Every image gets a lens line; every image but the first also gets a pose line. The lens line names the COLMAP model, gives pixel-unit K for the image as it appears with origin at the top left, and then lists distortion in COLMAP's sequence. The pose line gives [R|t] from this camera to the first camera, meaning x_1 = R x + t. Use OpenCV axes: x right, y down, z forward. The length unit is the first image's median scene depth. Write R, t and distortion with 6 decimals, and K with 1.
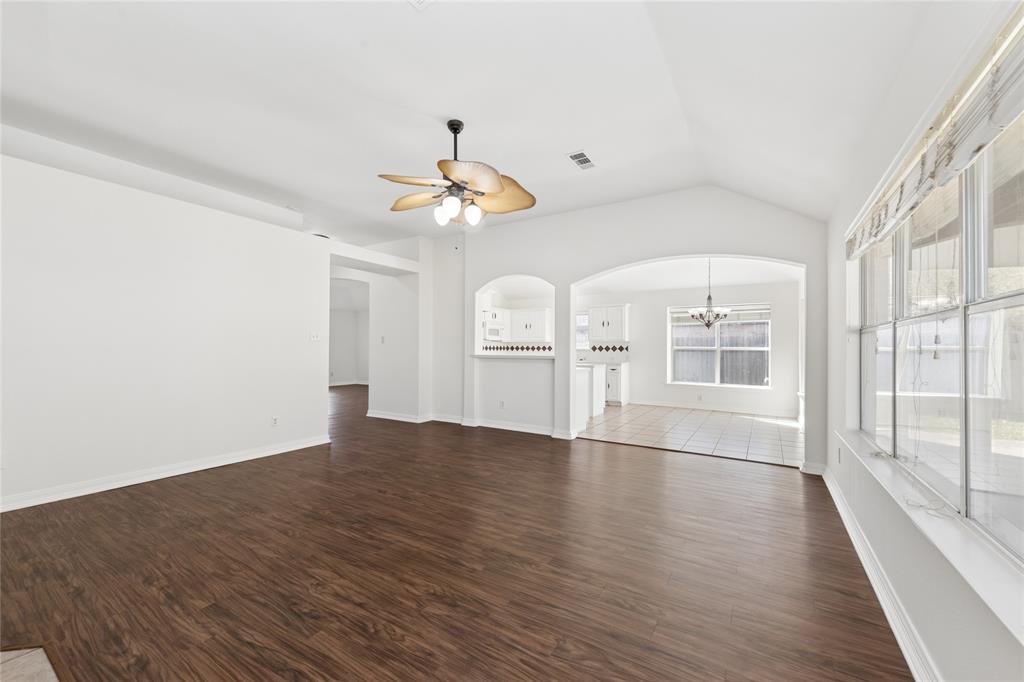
lens RADIAL K [[404.2, 0, 513.4], [0, 404.2, 344.6], [0, 0, 1]] dist [0.005811, -0.000563]
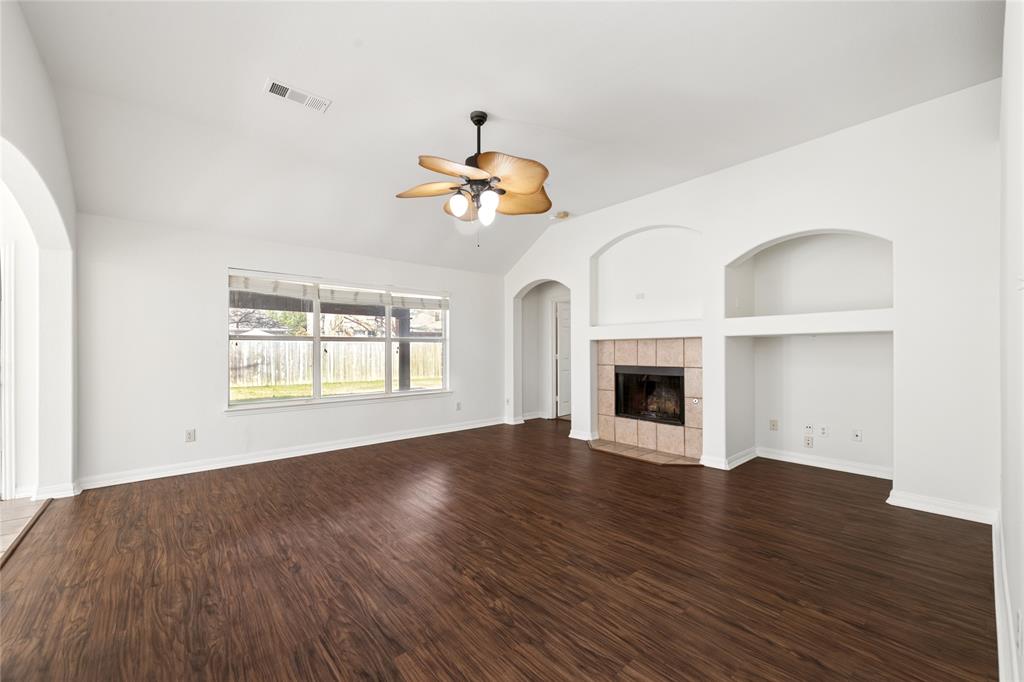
lens RADIAL K [[404.2, 0, 509.4], [0, 404.2, 349.1], [0, 0, 1]] dist [0.005811, -0.000563]
pose [[-0.953666, -0.003605, 0.300847, -0.499599], [-0.007144, 0.999918, -0.010665, 0.016687], [-0.300783, -0.012320, -0.953613, 1.897263]]
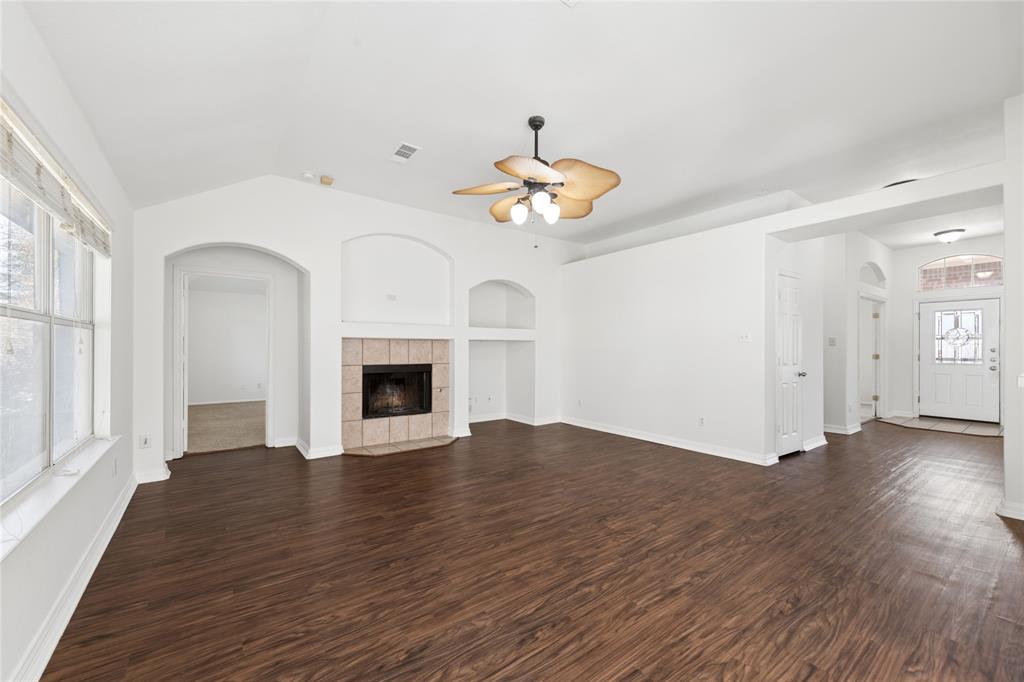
lens RADIAL K [[404.2, 0, 506.8], [0, 404.2, 347.3], [0, 0, 1]] dist [0.005811, -0.000563]
pose [[-0.378972, -0.010010, -0.925354, 0.794124], [0.006001, 0.999894, -0.013274, 0.016329], [0.925389, -0.010584, -0.378871, 1.307999]]
